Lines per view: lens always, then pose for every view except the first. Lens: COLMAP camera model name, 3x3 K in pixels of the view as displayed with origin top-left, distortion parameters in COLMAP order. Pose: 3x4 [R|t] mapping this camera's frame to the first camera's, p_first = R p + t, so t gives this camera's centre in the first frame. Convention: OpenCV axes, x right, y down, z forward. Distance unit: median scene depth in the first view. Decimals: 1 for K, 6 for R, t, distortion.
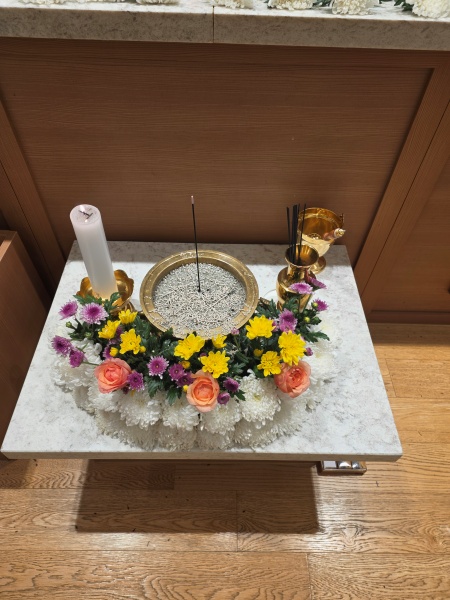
lens RADIAL K [[407.5, 0, 223.3], [0, 407.5, 299.7], [0, 0, 1]] dist [0.023299, 0.000981]
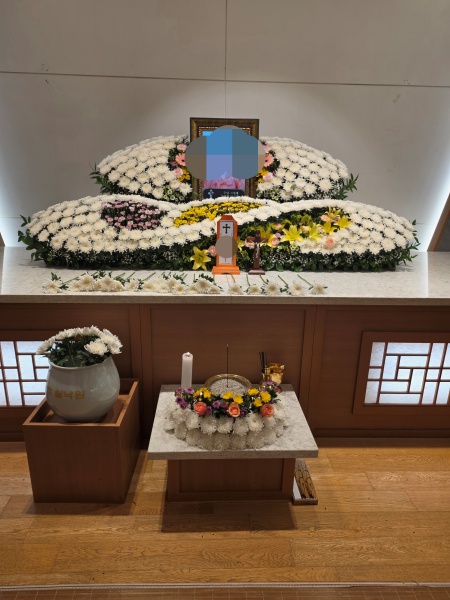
lens RADIAL K [[407.5, 0, 224.1], [0, 407.5, 300.5], [0, 0, 1]] dist [0.023299, 0.000981]
pose [[0.998737, -0.018351, 0.046772, -0.181787], [0.040944, 0.836802, -0.545972, 0.858988], [-0.029120, 0.547198, 0.836497, -1.316682]]
